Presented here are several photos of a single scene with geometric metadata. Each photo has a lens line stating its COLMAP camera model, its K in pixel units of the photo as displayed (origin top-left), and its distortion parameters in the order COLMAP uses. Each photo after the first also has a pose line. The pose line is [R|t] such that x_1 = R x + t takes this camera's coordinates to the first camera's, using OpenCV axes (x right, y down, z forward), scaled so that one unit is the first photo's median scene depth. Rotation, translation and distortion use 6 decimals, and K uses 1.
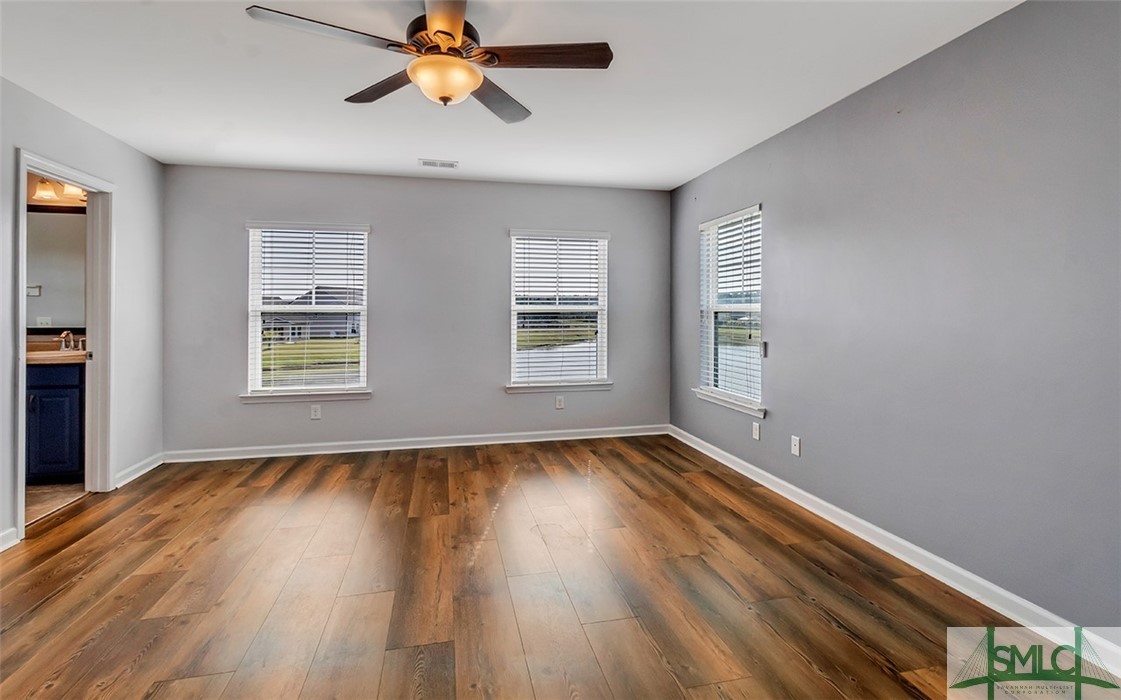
lens RADIAL K [[548.7, 0, 560.8], [0, 548.7, 318.9], [0, 0, 1]] dist [-0.000776, -0.000113]
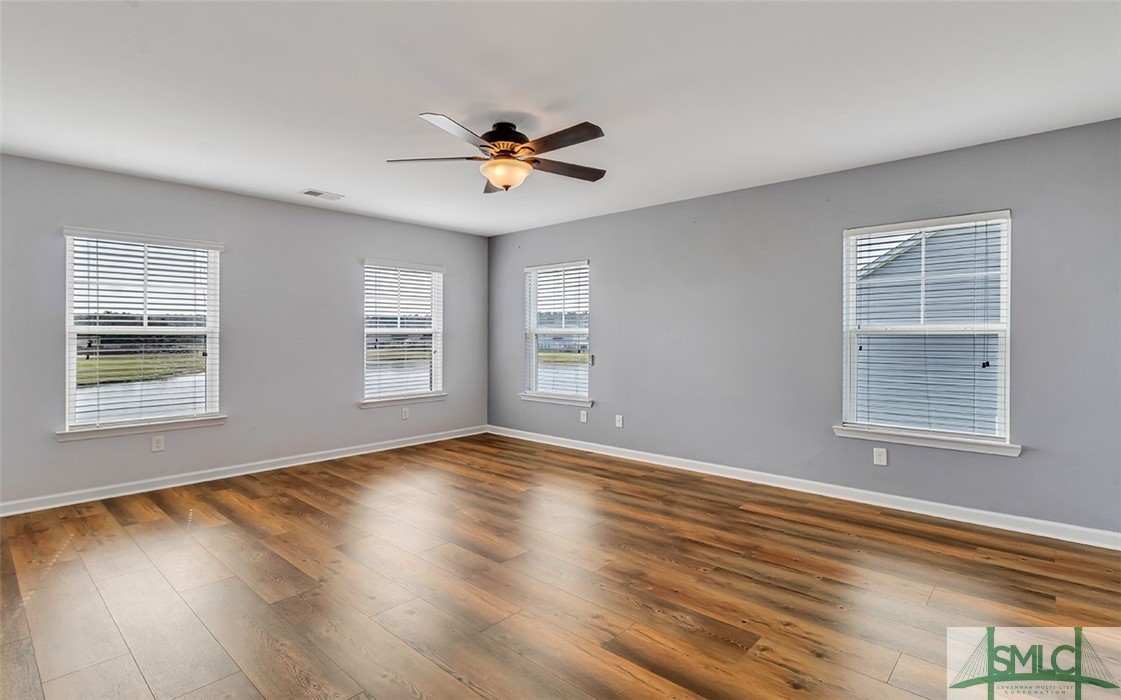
lens RADIAL K [[535.9, 0, 560.6], [0, 535.9, 348.1], [0, 0, 1]] dist [-0.001995, -0.000670]
pose [[0.830779, -0.013053, 0.556450, -0.395167], [0.005803, 0.999874, 0.014791, 0.001590], [-0.556572, -0.009059, 0.830750, -0.115148]]
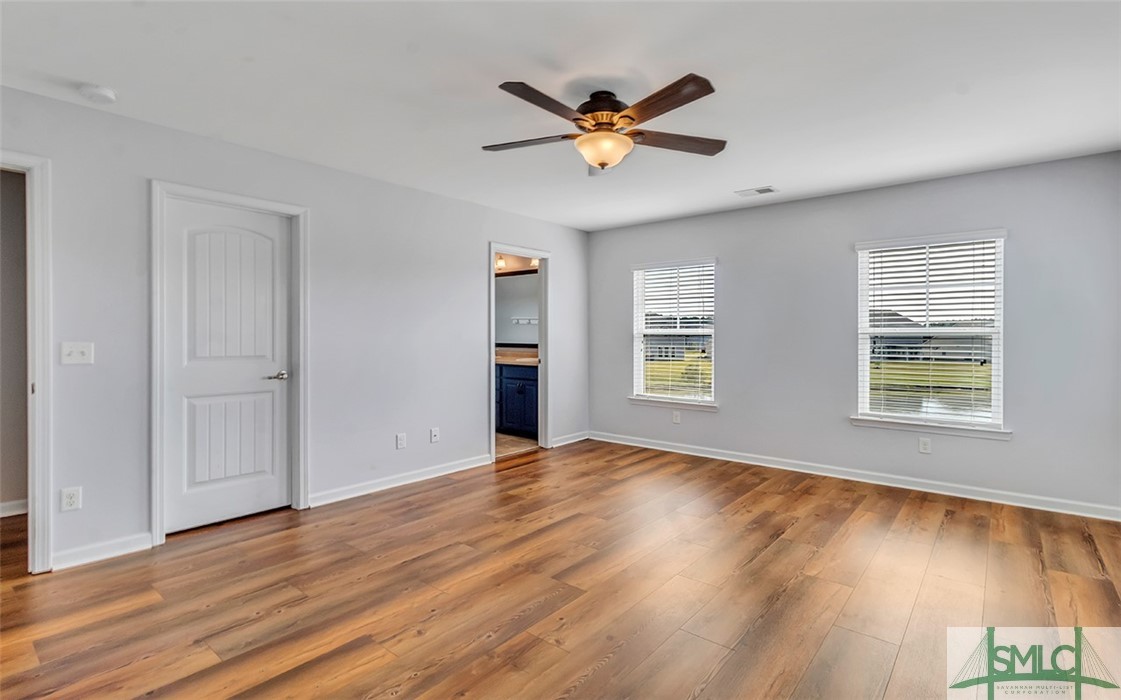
lens RADIAL K [[535.9, 0, 560.6], [0, 535.9, 348.1], [0, 0, 1]] dist [-0.001995, -0.000670]
pose [[0.594987, 0.023226, -0.803400, 0.353859], [-0.013108, 0.999730, 0.019194, -0.002208], [0.803629, -0.000890, 0.595130, 0.096693]]
